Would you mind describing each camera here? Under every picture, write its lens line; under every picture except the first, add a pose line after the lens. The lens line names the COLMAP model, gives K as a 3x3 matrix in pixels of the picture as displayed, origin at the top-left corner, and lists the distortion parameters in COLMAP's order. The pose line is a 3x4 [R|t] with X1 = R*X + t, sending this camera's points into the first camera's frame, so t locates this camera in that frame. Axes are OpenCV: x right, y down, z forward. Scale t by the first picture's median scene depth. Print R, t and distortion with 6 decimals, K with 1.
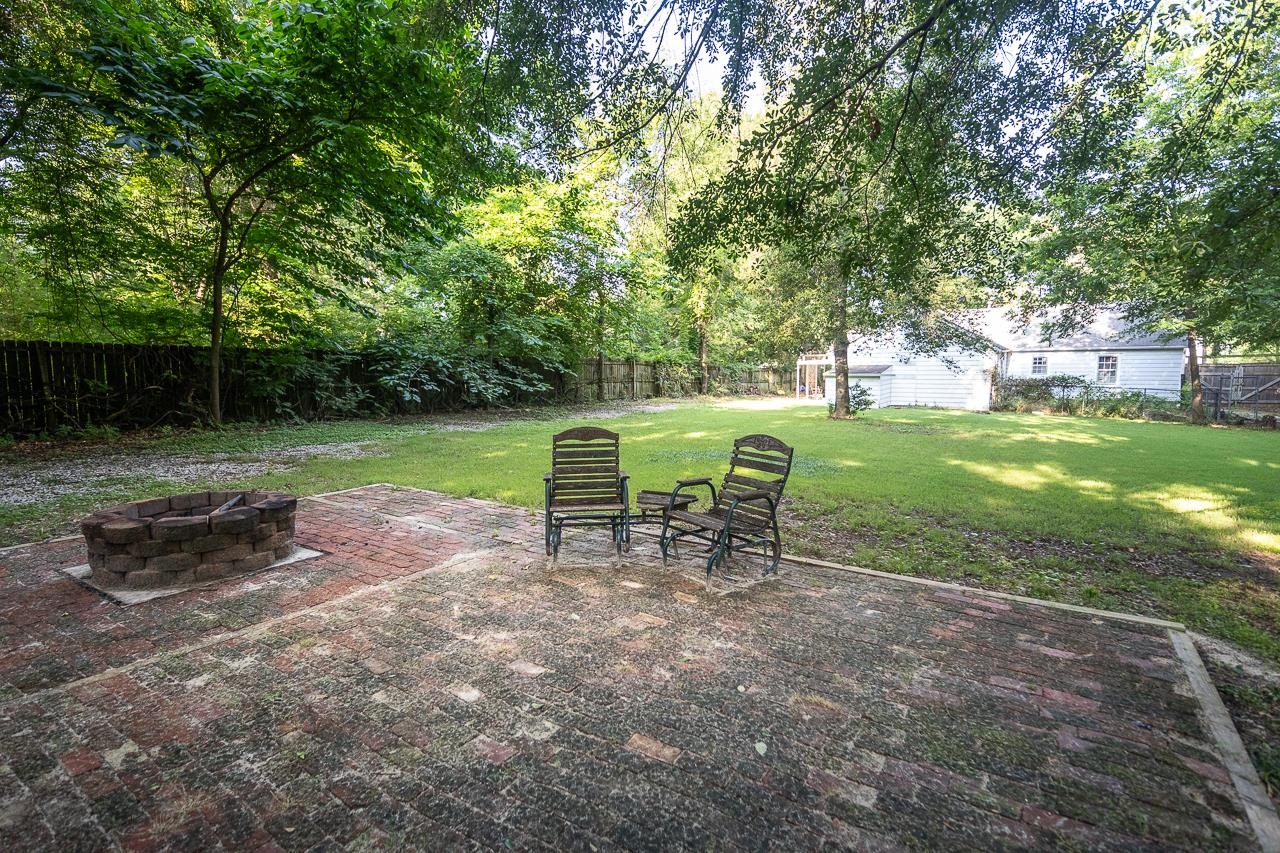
lens RADIAL K [[605.9, 0, 640.0], [0, 605.9, 426.5], [0, 0, 1]] dist [0.061925, -0.026554]
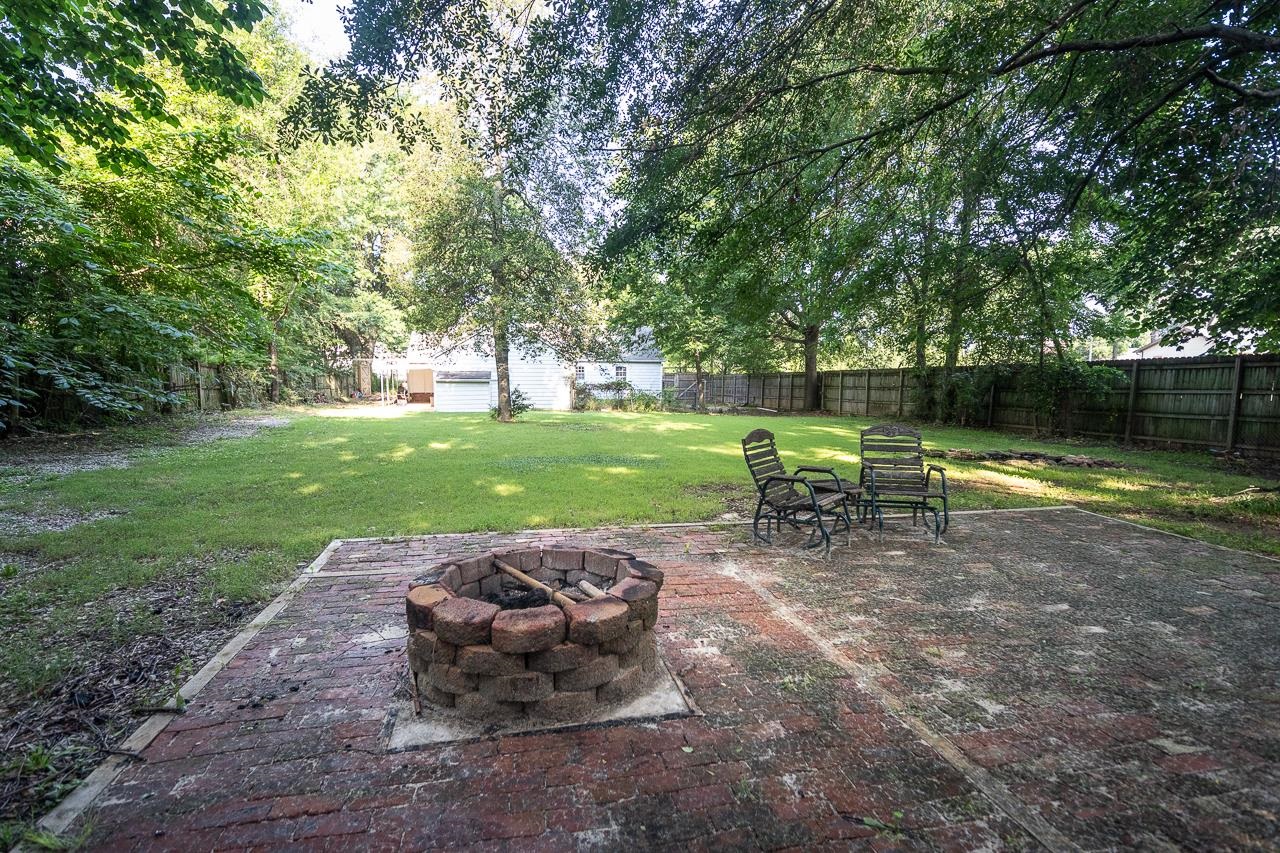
lens RADIAL K [[605.9, 0, 640.0], [0, 605.9, 426.5], [0, 0, 1]] dist [0.061925, -0.026554]
pose [[0.697046, -0.058013, 0.714675, -1.414762], [0.064464, 0.997756, 0.018118, -0.051362], [-0.714122, 0.033442, 0.699222, 0.586615]]
